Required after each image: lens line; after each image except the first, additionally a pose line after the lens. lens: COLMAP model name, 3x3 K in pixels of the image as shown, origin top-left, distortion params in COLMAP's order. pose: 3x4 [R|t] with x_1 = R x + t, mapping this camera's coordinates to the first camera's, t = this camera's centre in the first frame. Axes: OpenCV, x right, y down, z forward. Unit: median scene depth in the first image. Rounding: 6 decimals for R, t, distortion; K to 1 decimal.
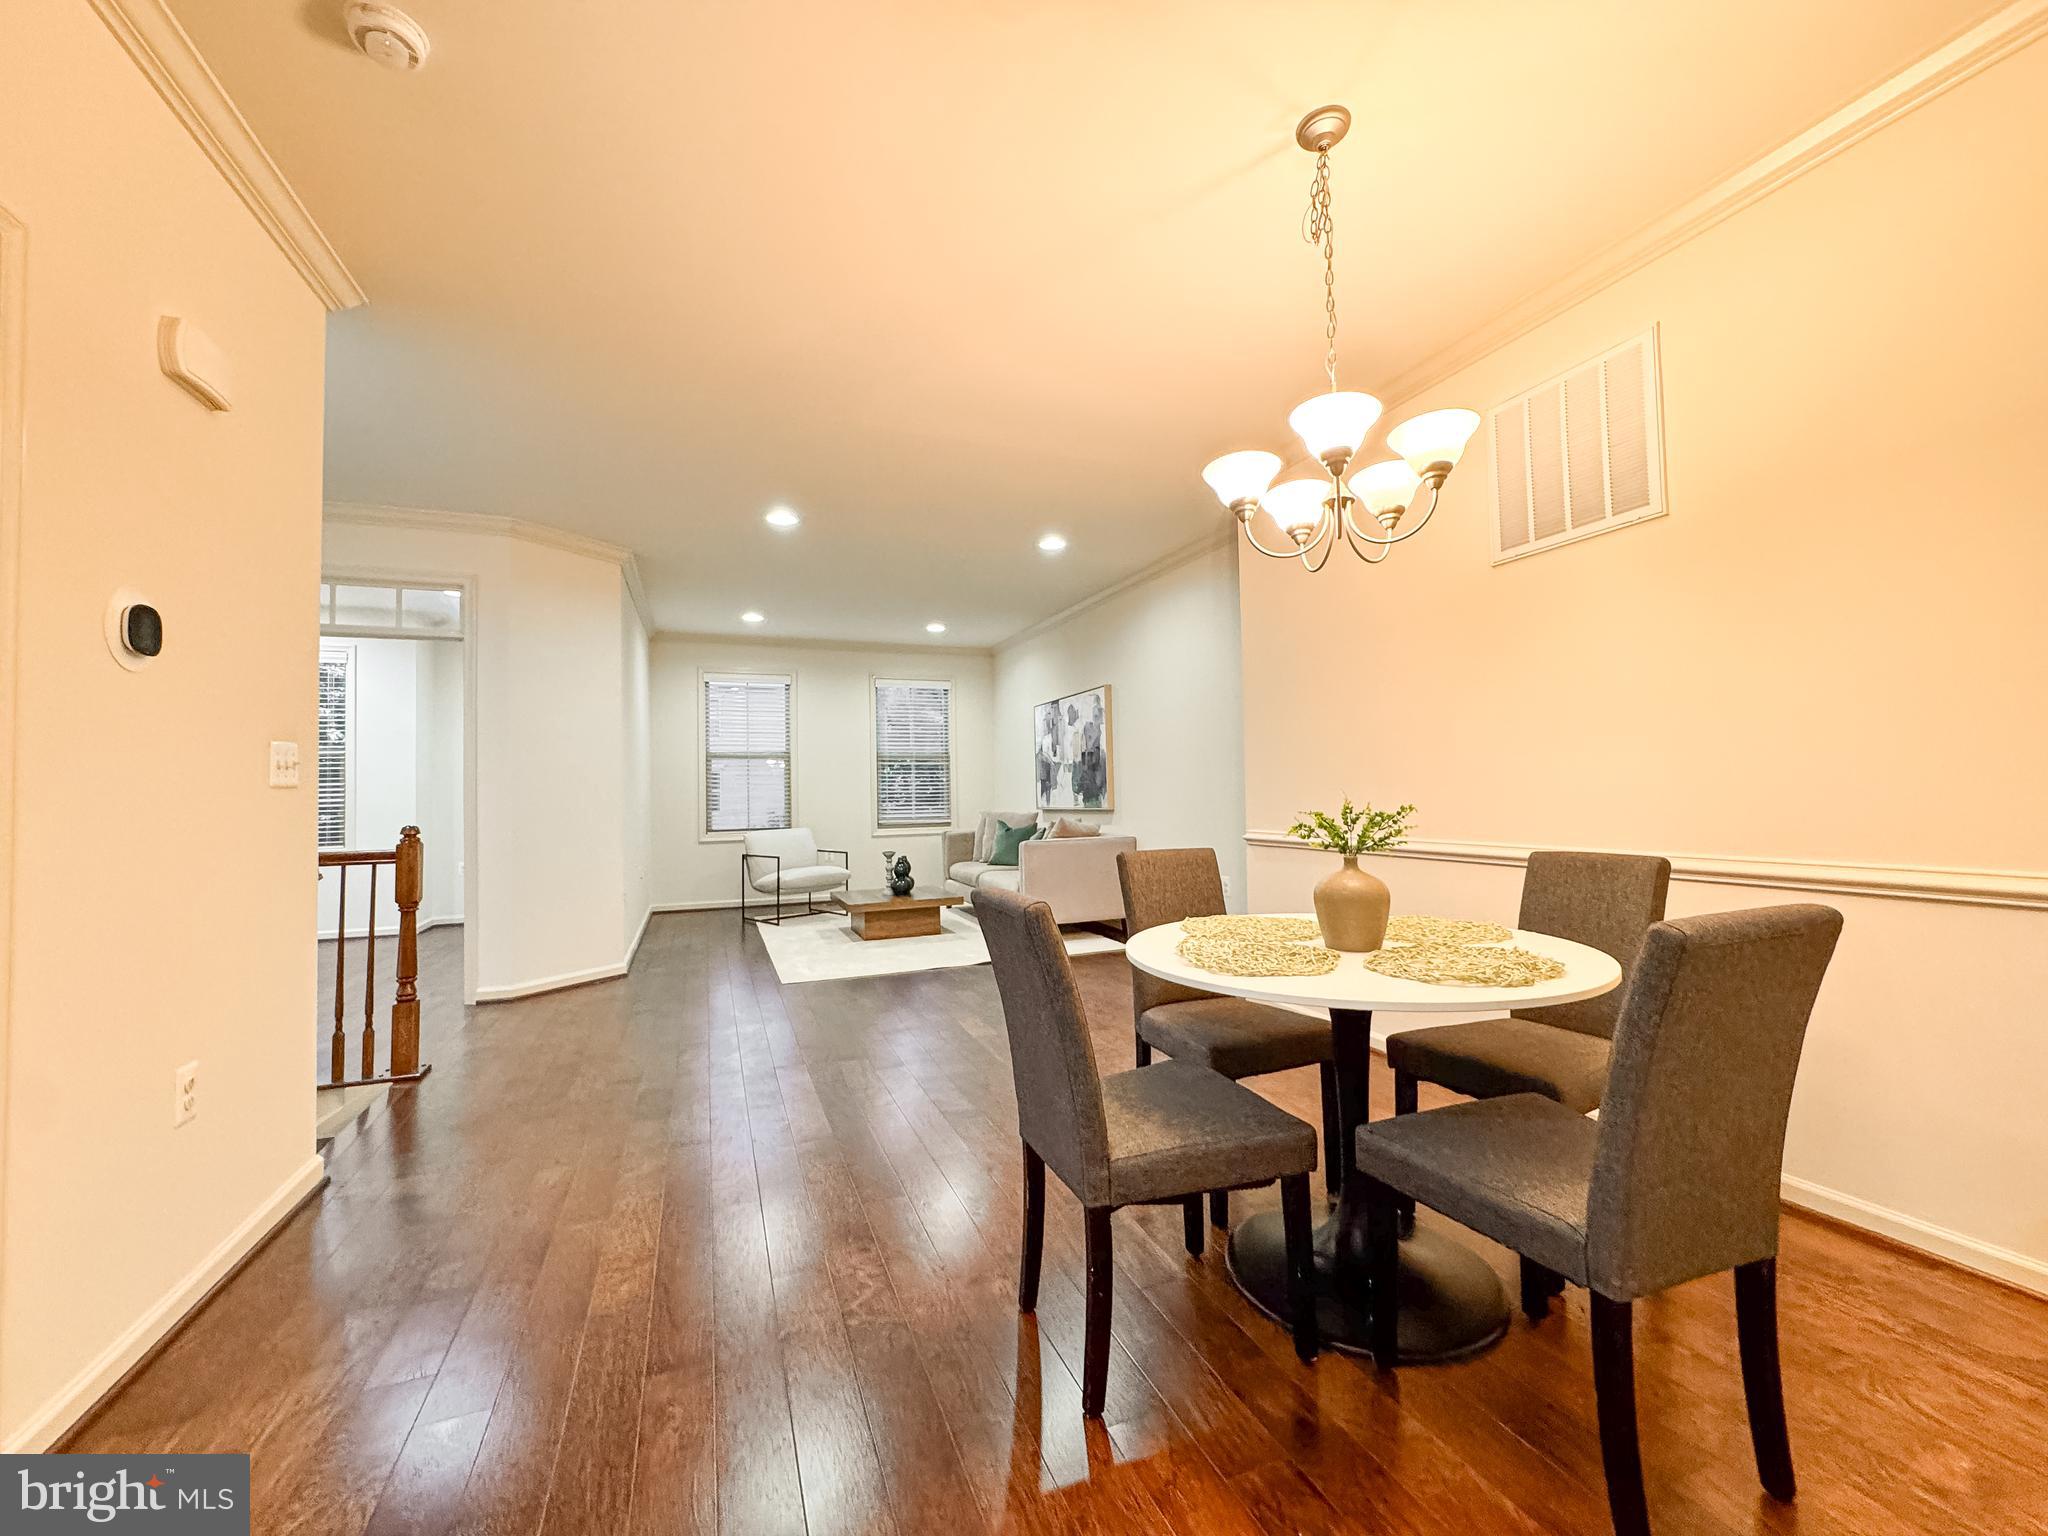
lens RADIAL K [[818.7, 0, 1023.4], [0, 818.7, 772.2], [0, 0, 1]] dist [-0.002481, 0.000543]
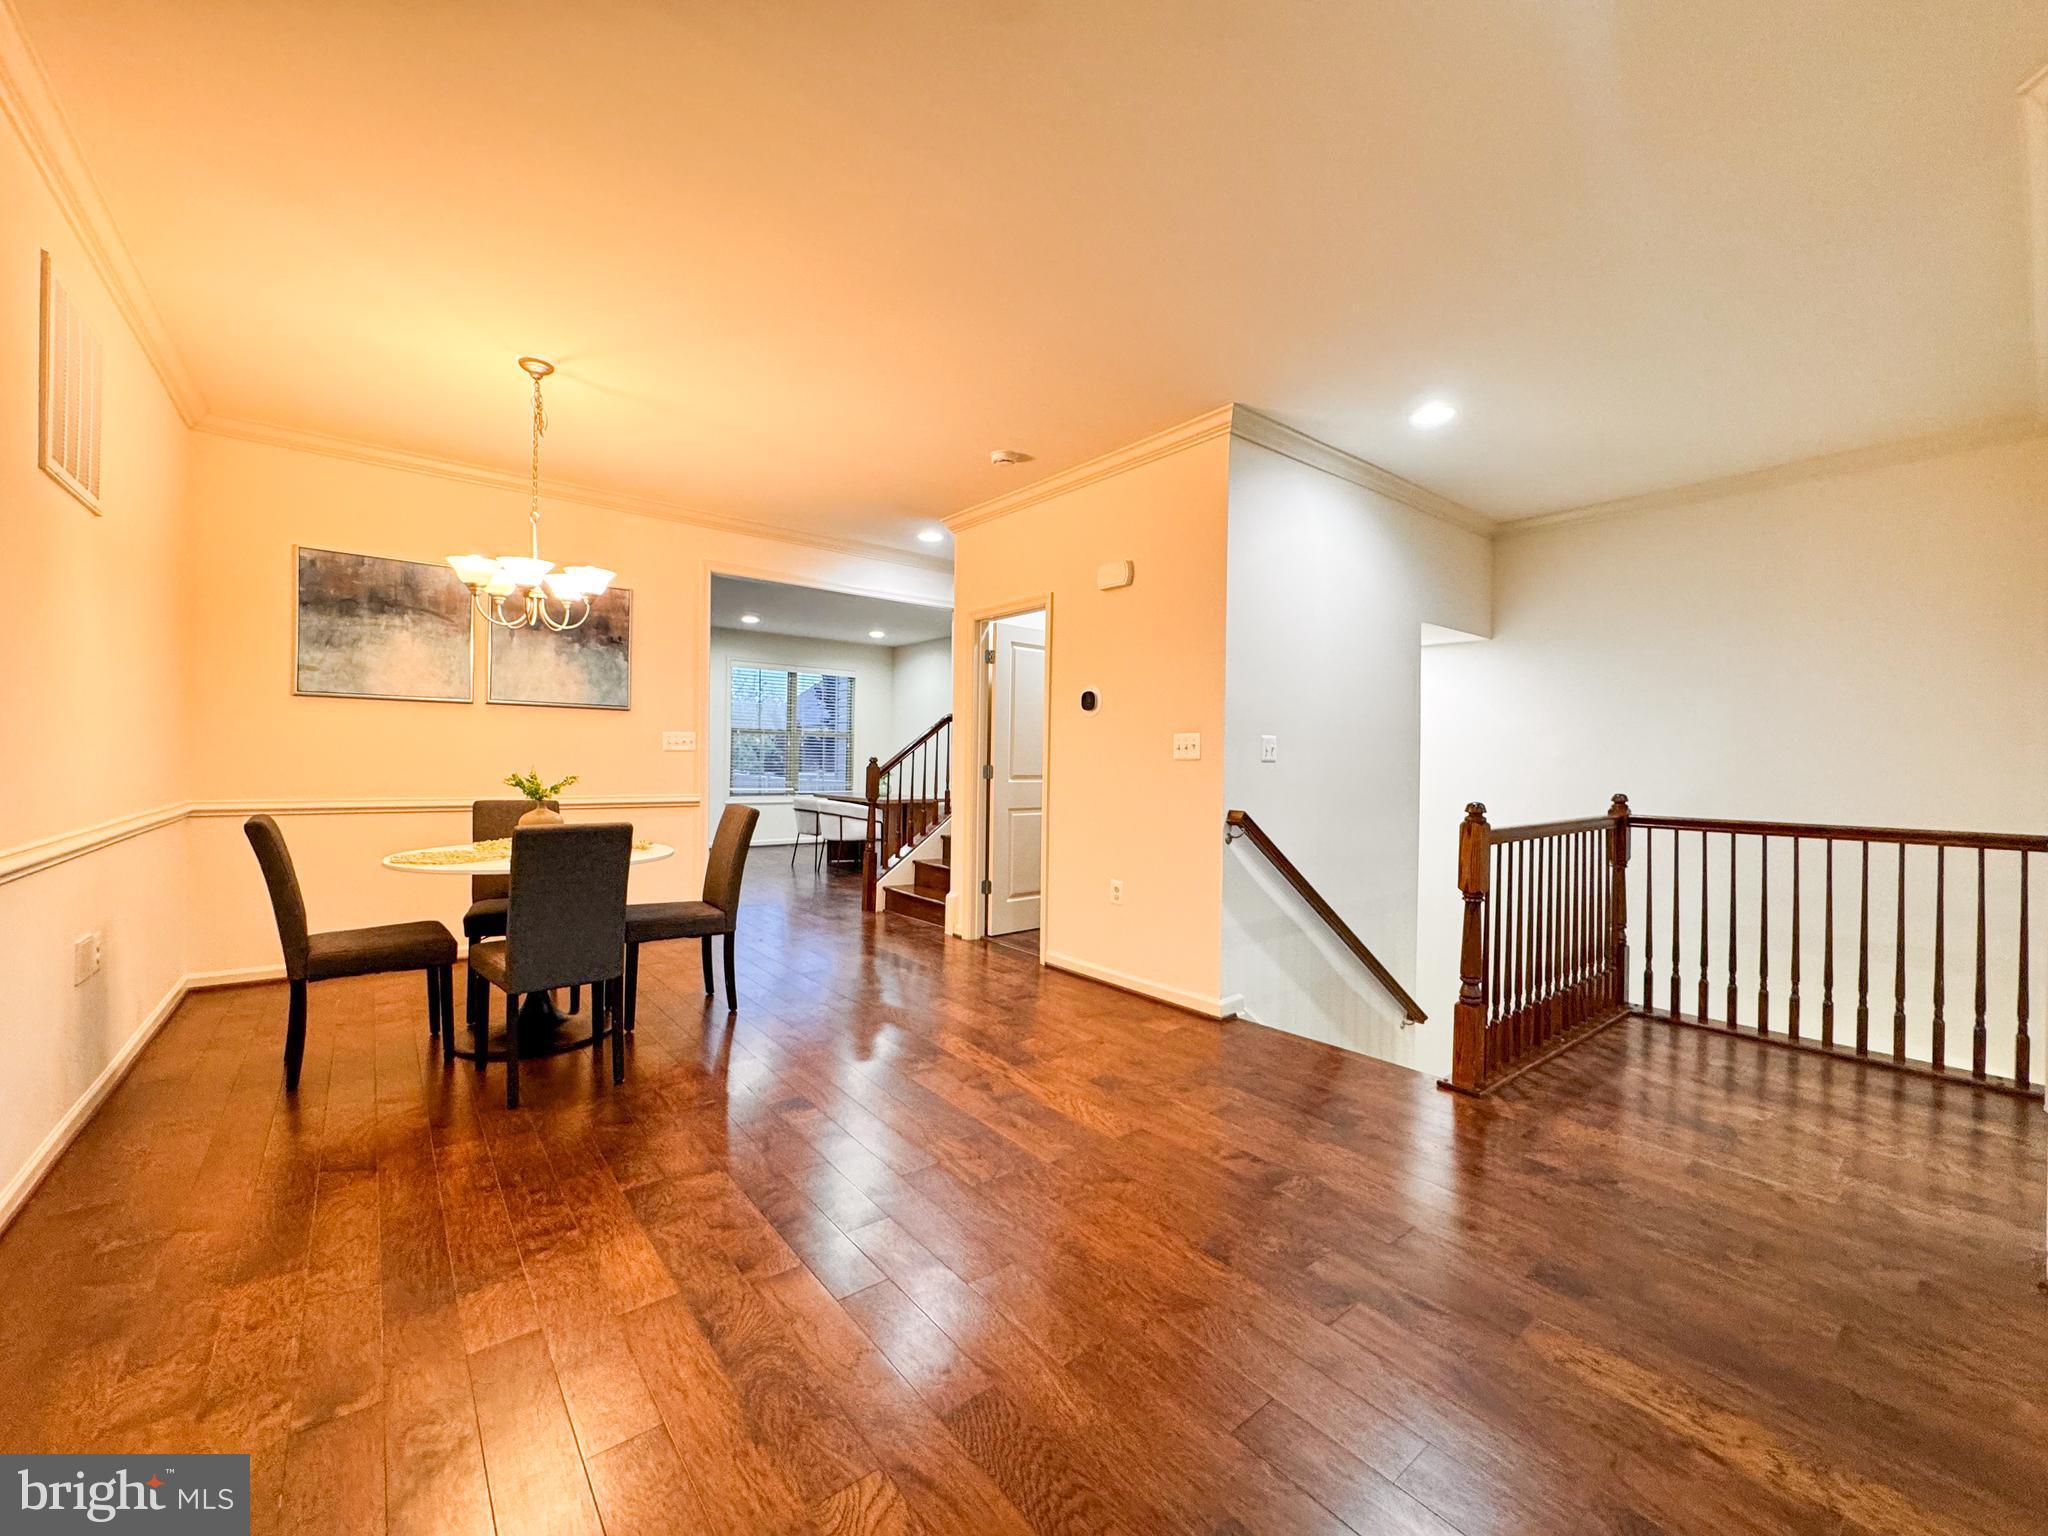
lens RADIAL K [[818.7, 0, 1029.3], [0, 818.7, 763.7], [0, 0, 1]] dist [-0.002481, 0.000543]
pose [[-0.952872, 0.009754, -0.303214, -0.021395], [0.014323, 0.999815, -0.012847, 0.013910], [0.303033, -0.016584, -0.952836, 0.804593]]
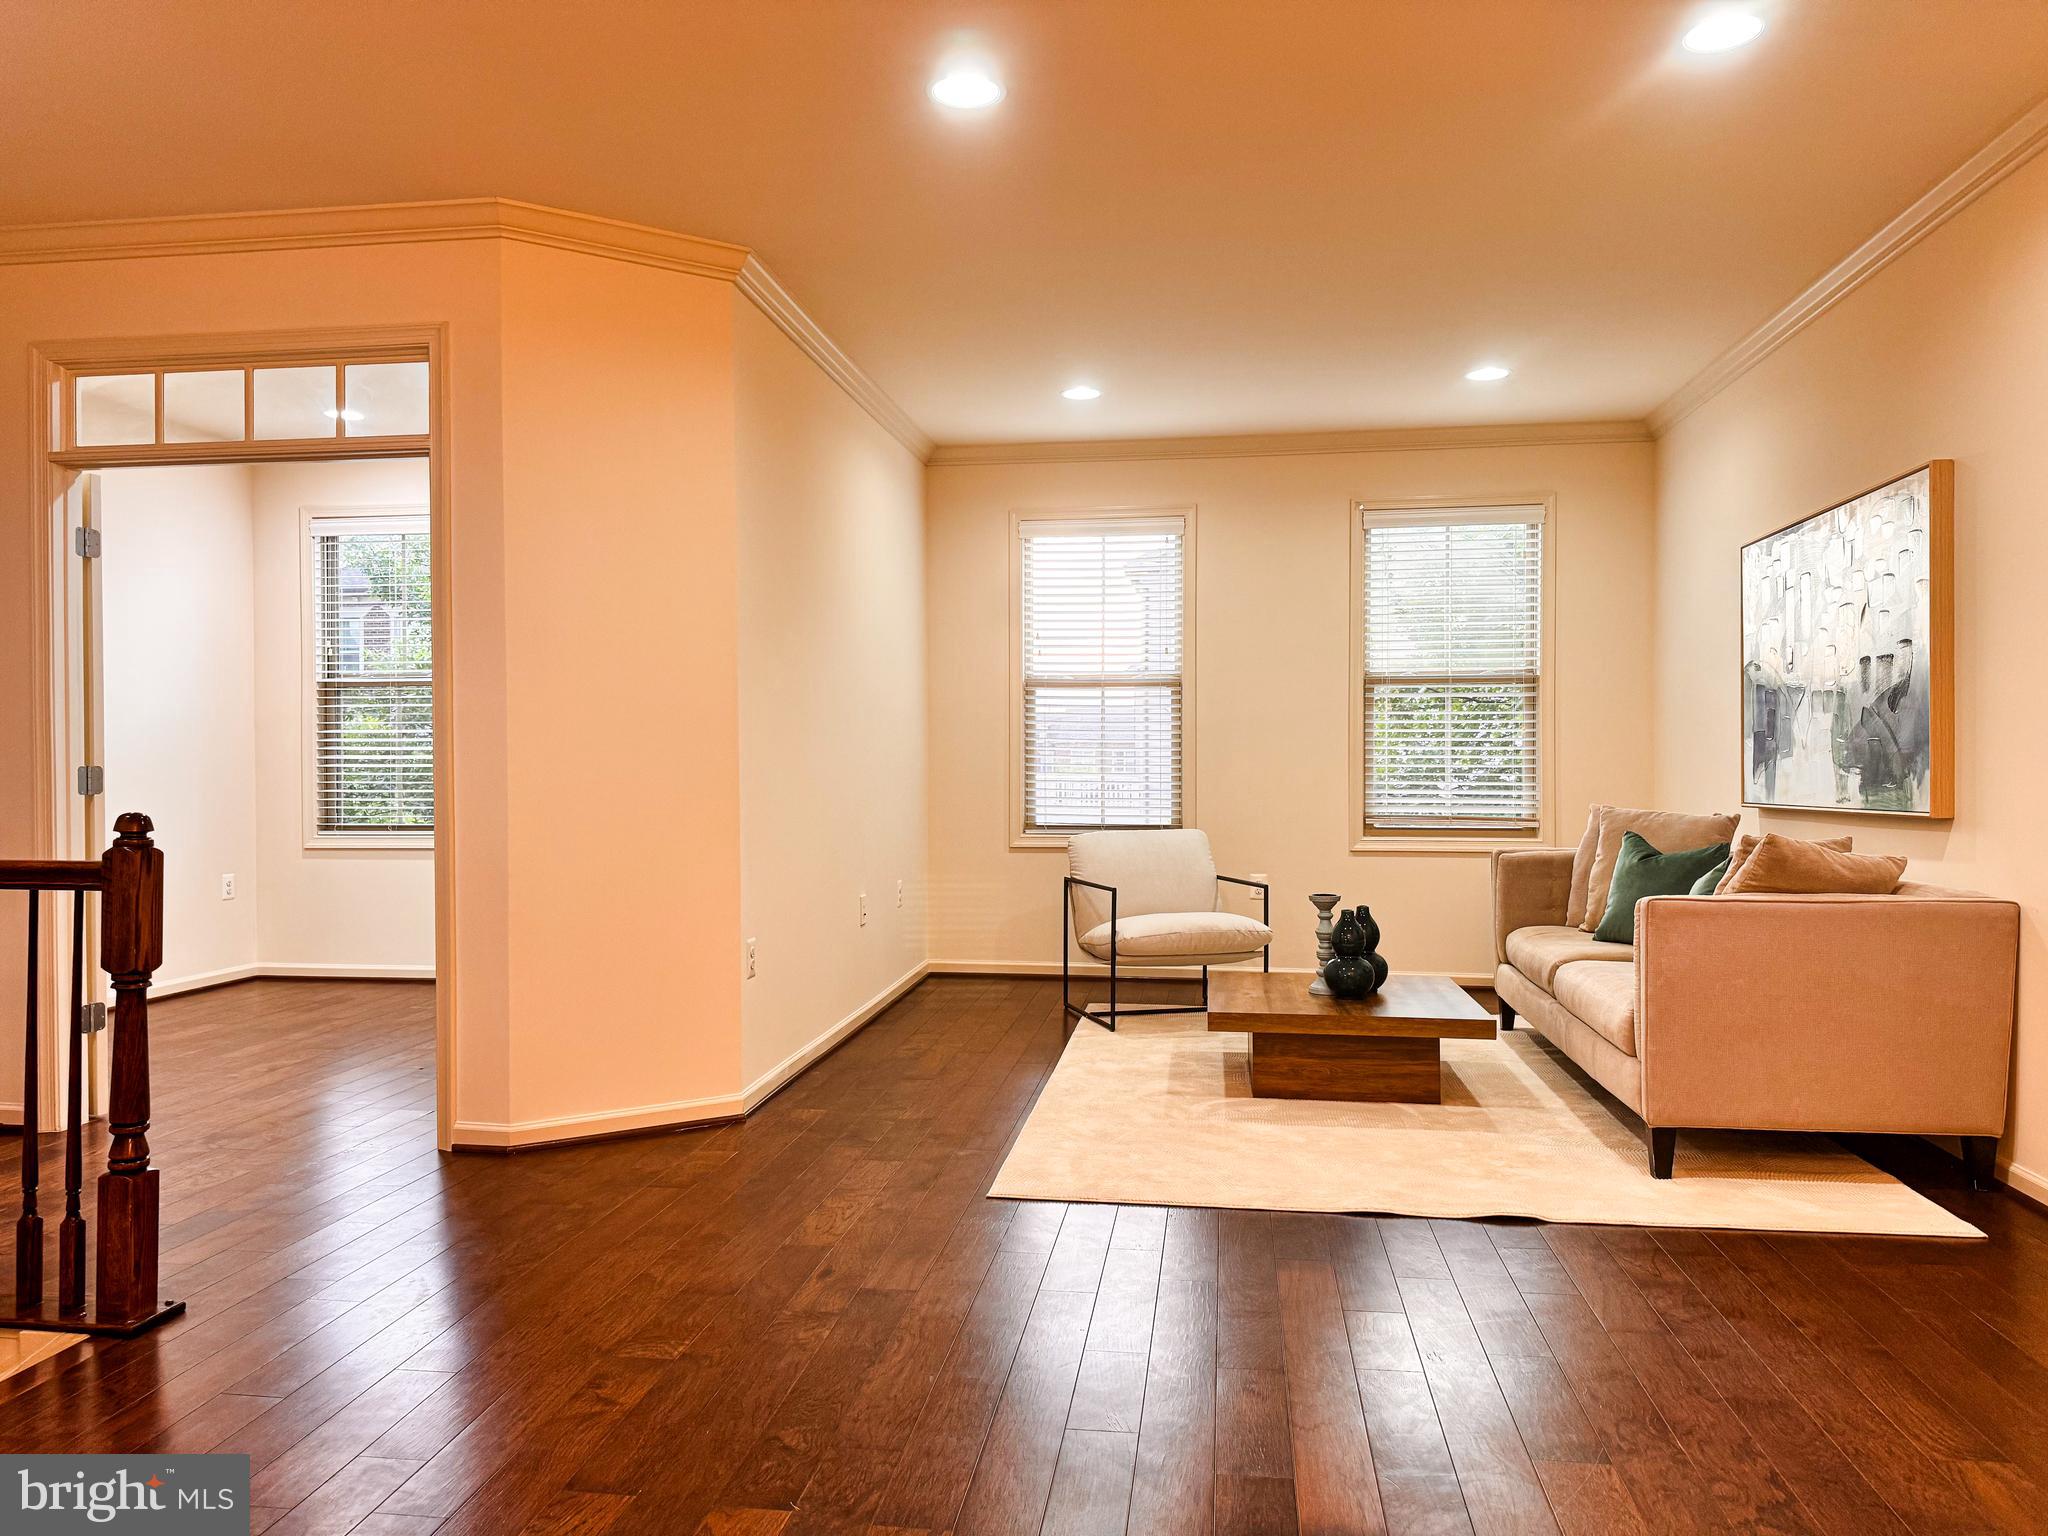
lens RADIAL K [[1415.9, 0, 1011.9], [0, 1415.9, 772.1], [0, 0, 1]] dist [0.046535, -0.062389]
pose [[0.867381, 0.019923, -0.497245, 0.059181], [-0.001728, 0.999313, 0.037026, 0.004316], [0.497641, -0.031256, 0.866820, 0.251125]]
